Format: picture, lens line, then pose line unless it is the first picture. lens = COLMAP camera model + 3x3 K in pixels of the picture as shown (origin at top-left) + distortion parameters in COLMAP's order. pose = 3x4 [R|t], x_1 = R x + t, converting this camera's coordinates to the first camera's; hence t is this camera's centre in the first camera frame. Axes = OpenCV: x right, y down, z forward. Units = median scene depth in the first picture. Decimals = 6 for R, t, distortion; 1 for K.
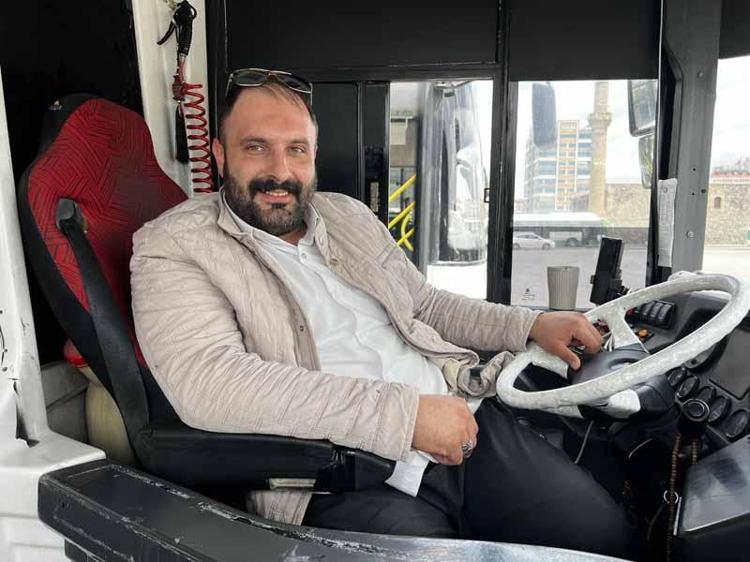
lens RADIAL K [[573.3, 0, 377.7], [0, 573.3, 283.1], [0, 0, 1]] dist [0.030714, -0.009053]
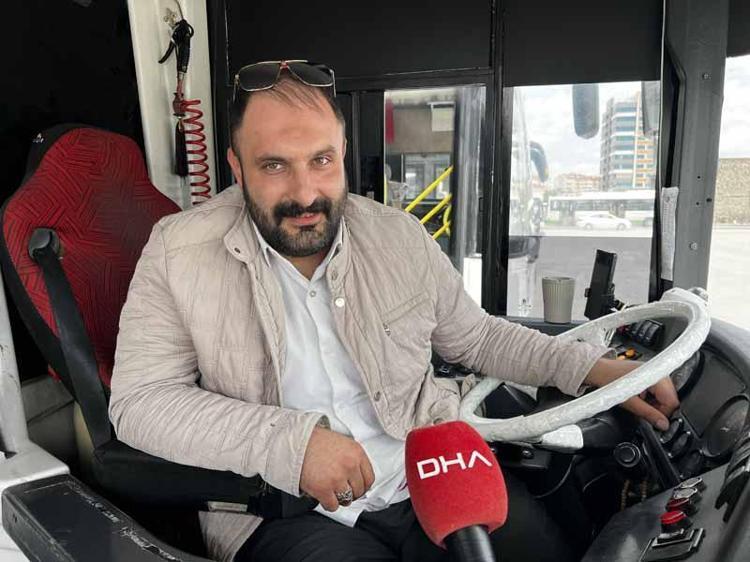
lens RADIAL K [[573.3, 0, 381.0], [0, 573.3, 279.7], [0, 0, 1]] dist [0.030714, -0.009053]
pose [[0.992478, 0.006216, -0.122267, 0.152422], [-0.002239, 0.999465, 0.032639, -0.060168], [0.122404, -0.032120, 0.991960, 0.004017]]
